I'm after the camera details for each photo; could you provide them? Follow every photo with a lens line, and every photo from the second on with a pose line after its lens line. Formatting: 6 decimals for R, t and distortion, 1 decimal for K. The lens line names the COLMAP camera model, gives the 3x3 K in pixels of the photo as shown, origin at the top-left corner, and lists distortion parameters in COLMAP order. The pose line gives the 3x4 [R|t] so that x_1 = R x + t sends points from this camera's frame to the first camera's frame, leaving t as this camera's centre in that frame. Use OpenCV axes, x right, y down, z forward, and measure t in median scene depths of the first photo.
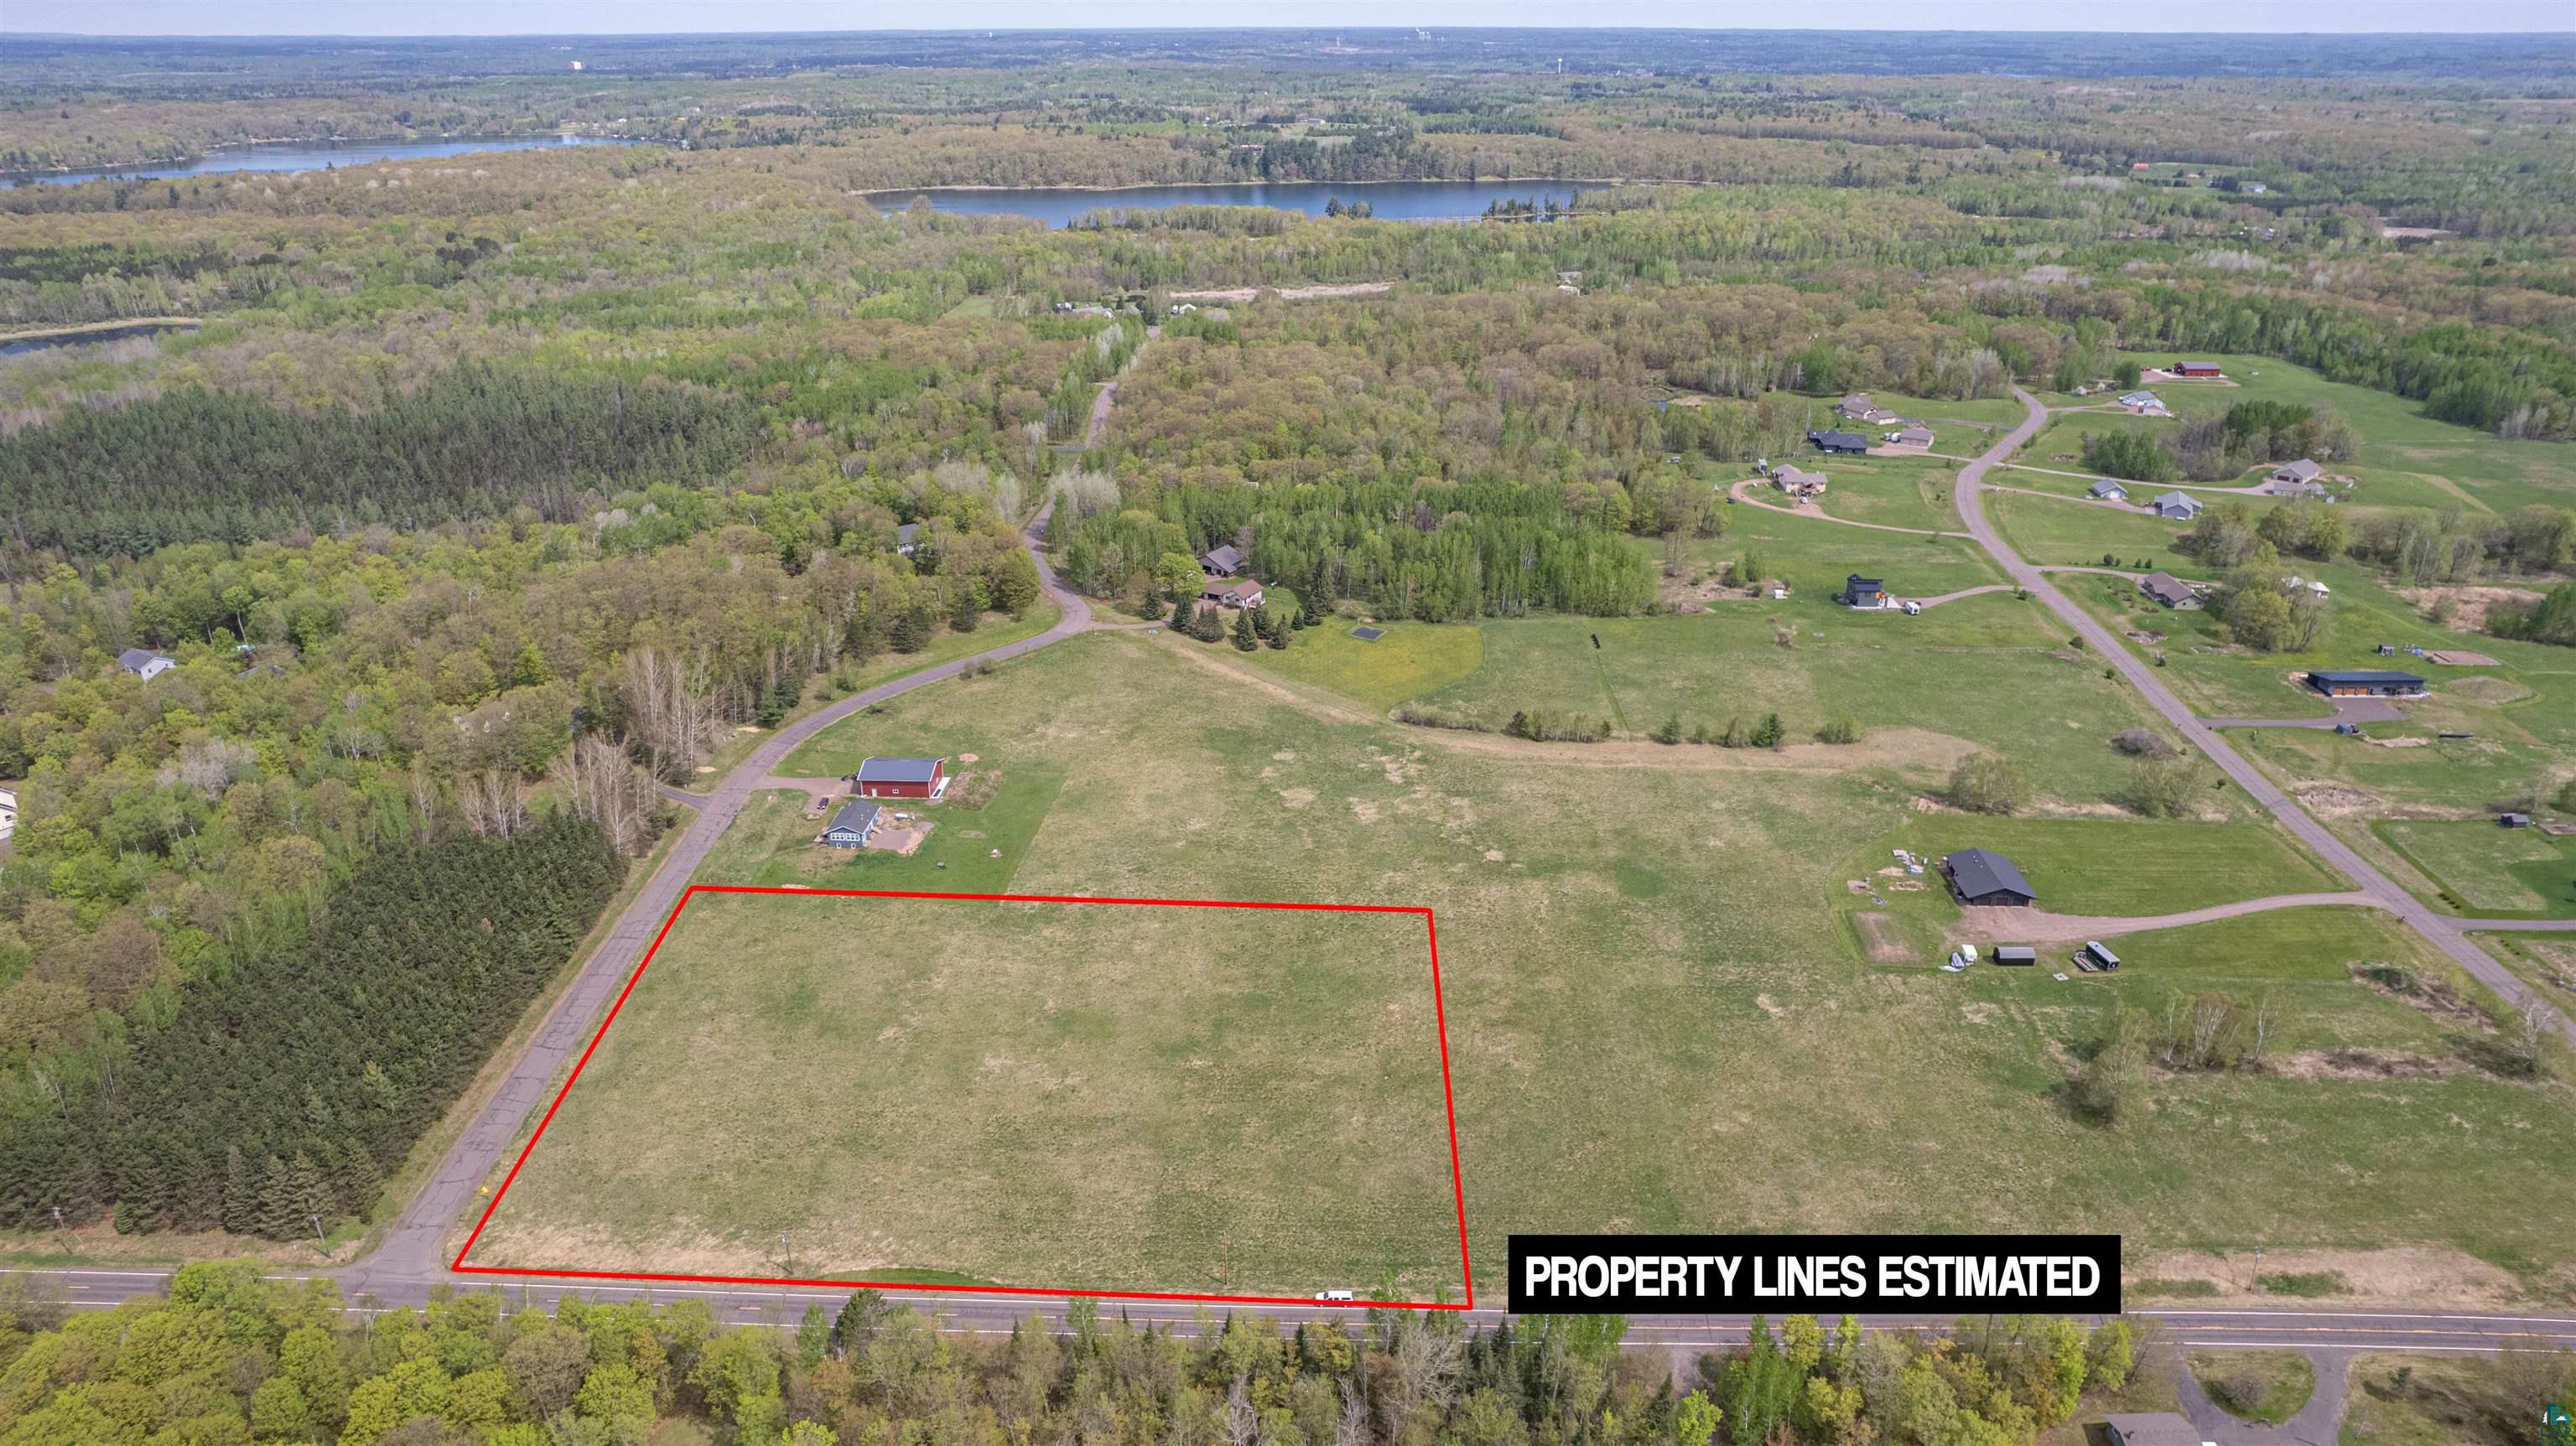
lens RADIAL K [[1683.9, 0, 1294.5], [0, 1683.9, 717.9], [0, 0, 1]] dist [-0.068154, 0.064160]
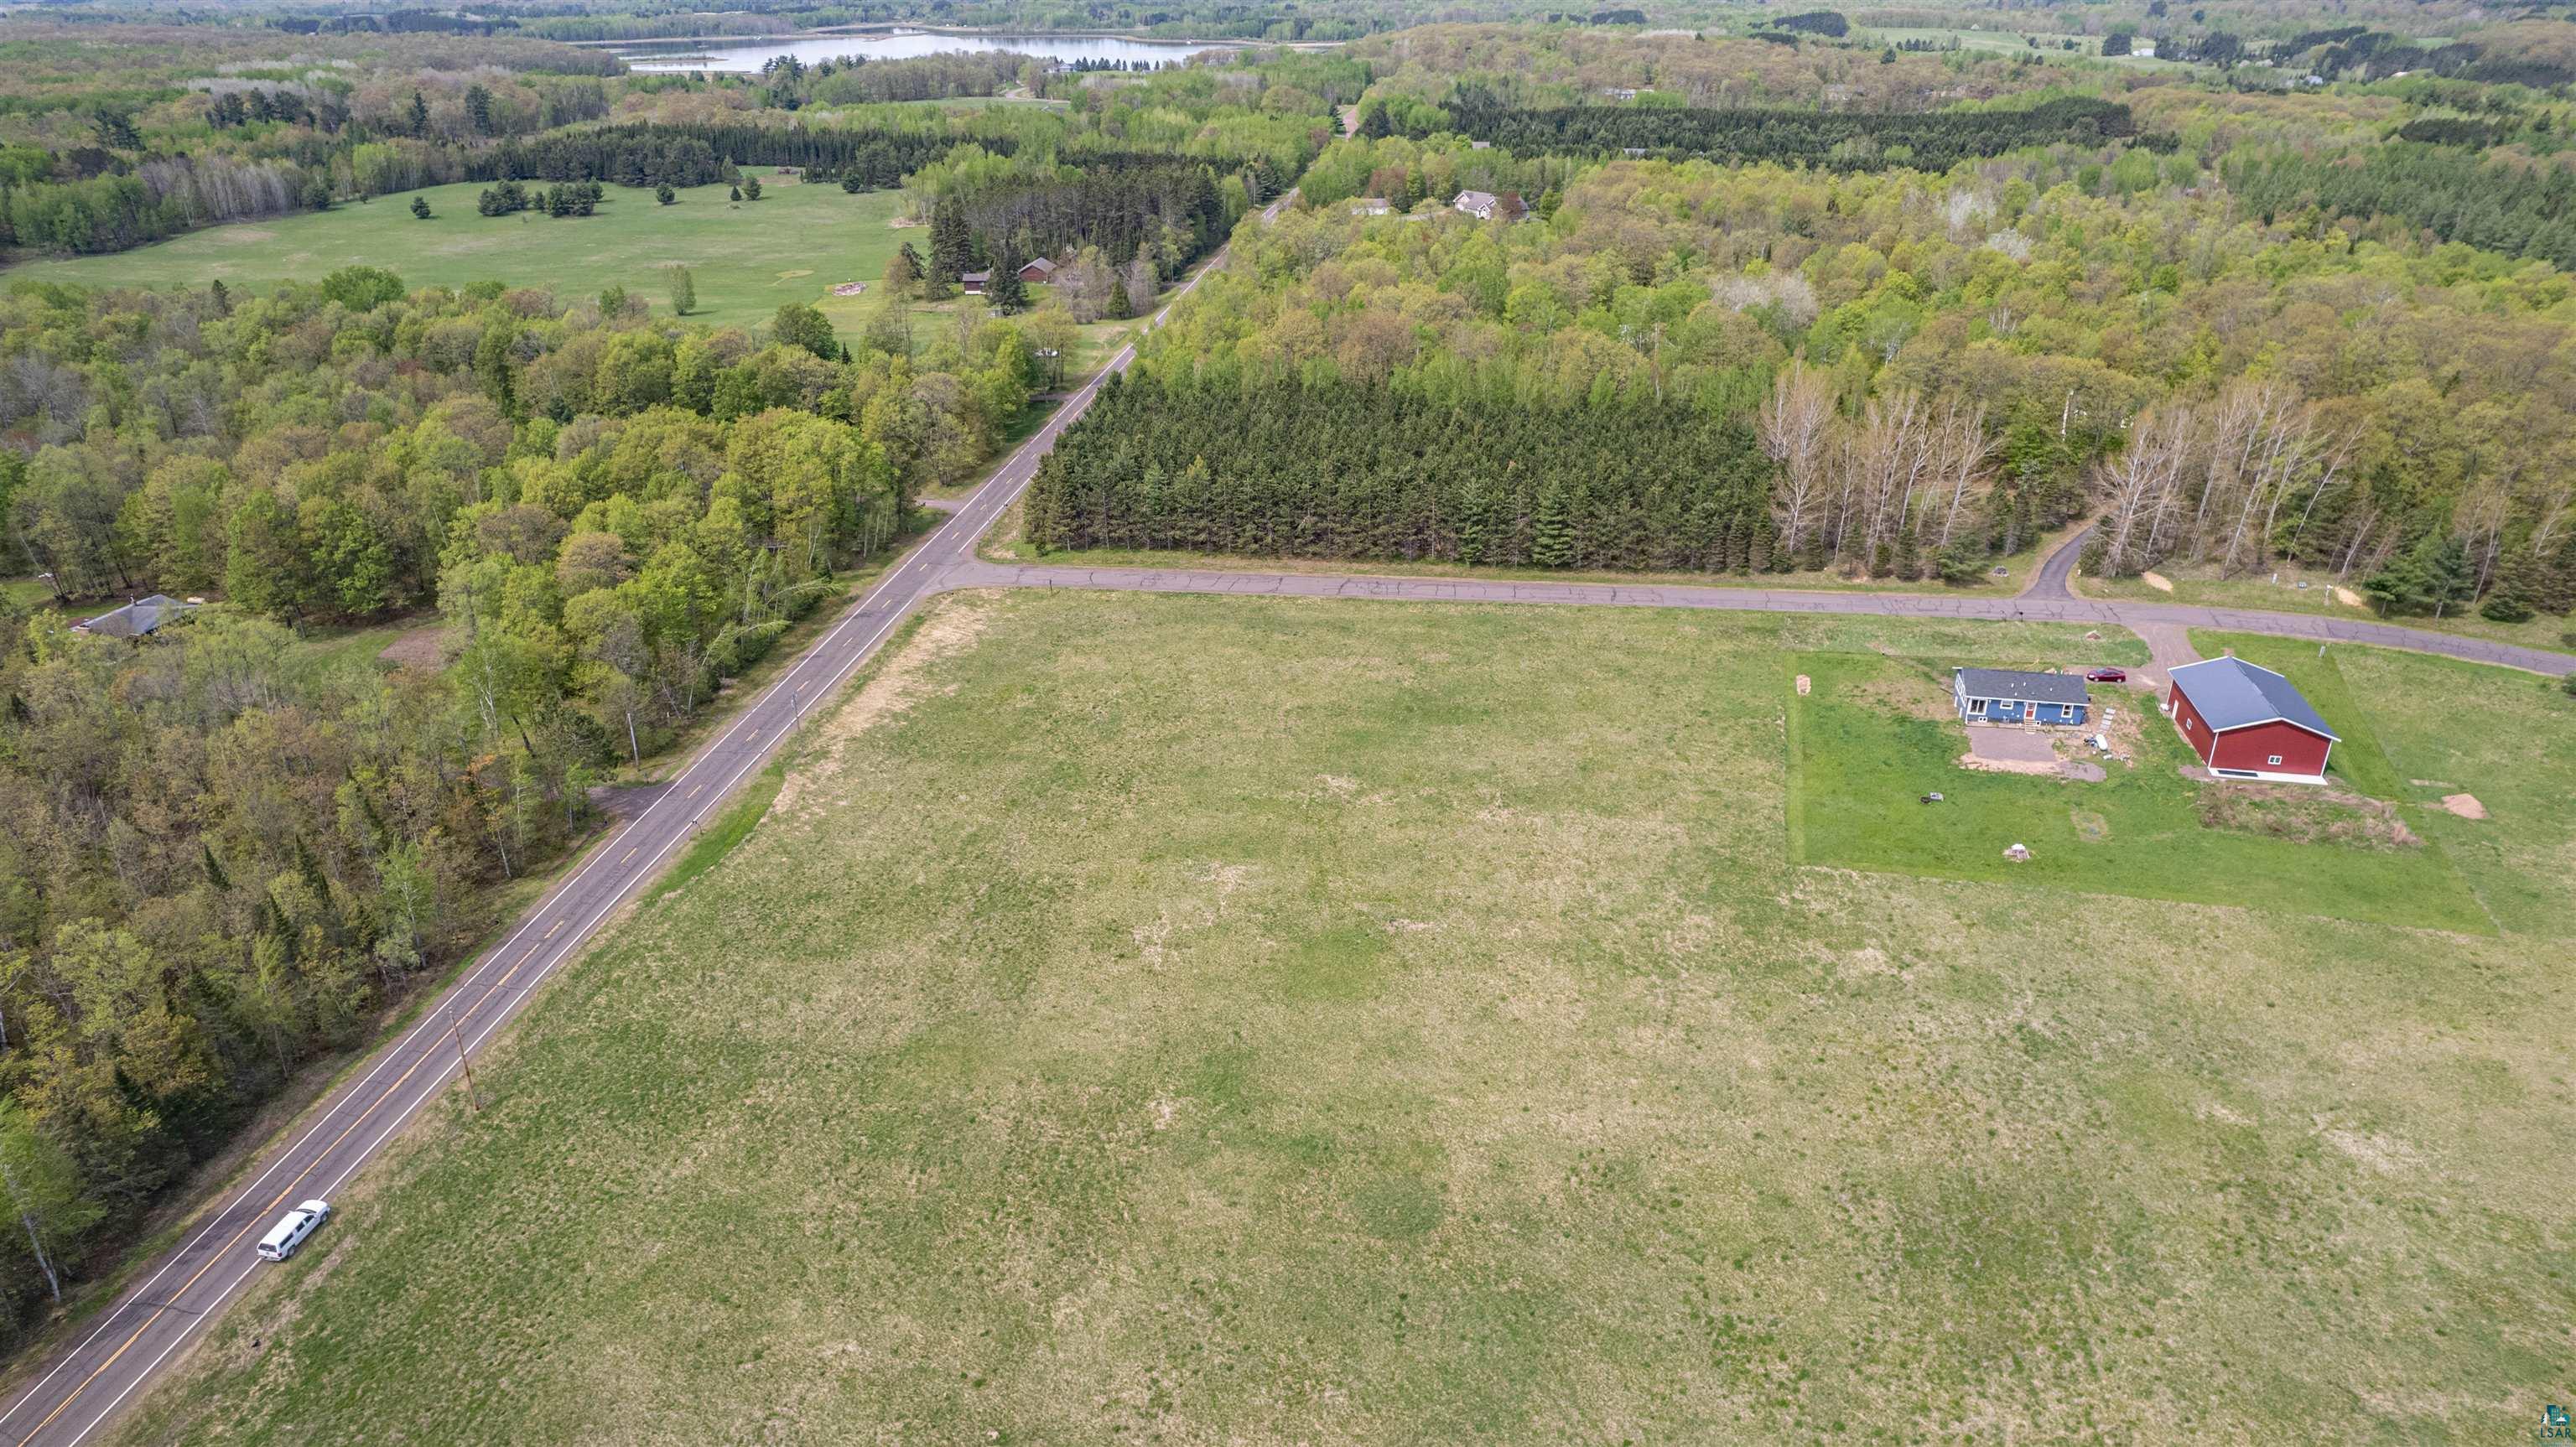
lens RADIAL K [[1653.5, 0, 1288.0], [0, 1653.5, 723.5], [0, 0, 1]] dist [-0.075526, 0.071958]
pose [[-0.133981, 0.423098, -0.896124, 0.168788], [-0.378726, 0.813773, 0.440840, -0.050011], [0.915760, 0.398449, 0.051208, 0.559702]]
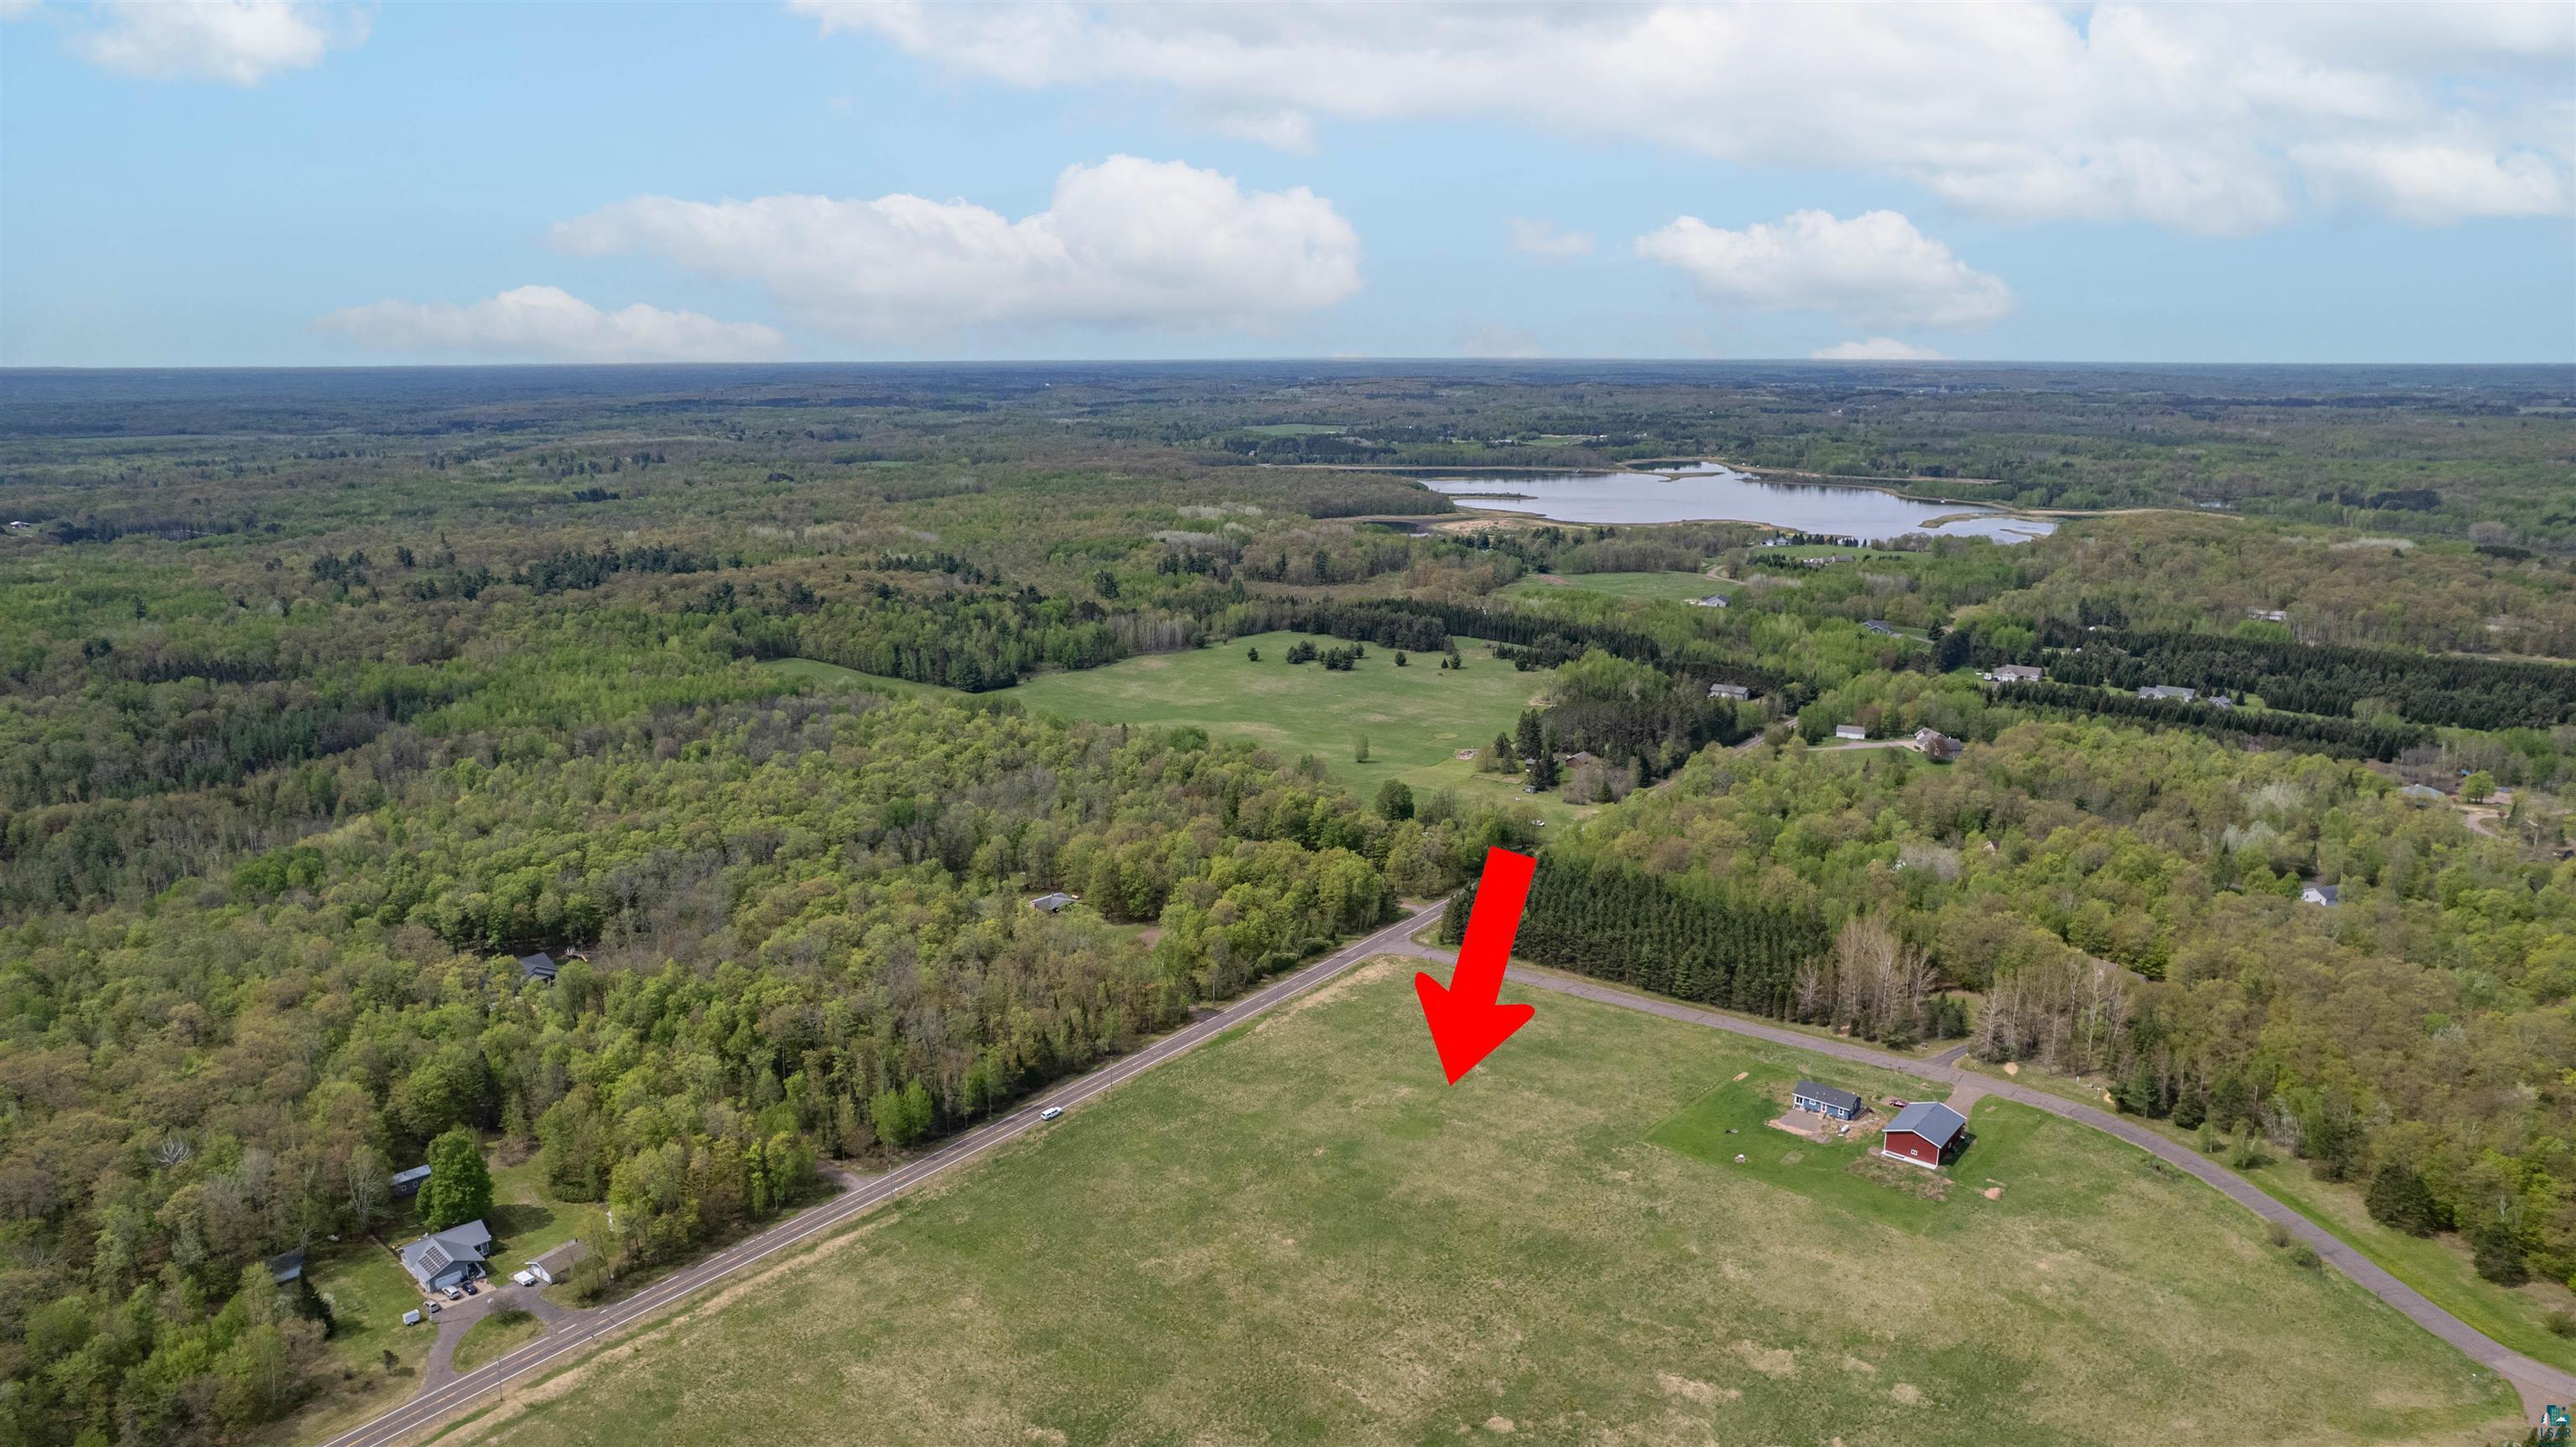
lens RADIAL K [[1653.5, 0, 1288.0], [0, 1653.5, 723.5], [0, 0, 1]] dist [-0.075526, 0.071958]
pose [[-0.591016, 0.179865, -0.786352, 0.500326], [-0.313236, 0.847155, 0.429198, -0.337413], [0.743360, 0.499976, -0.444342, 0.791735]]
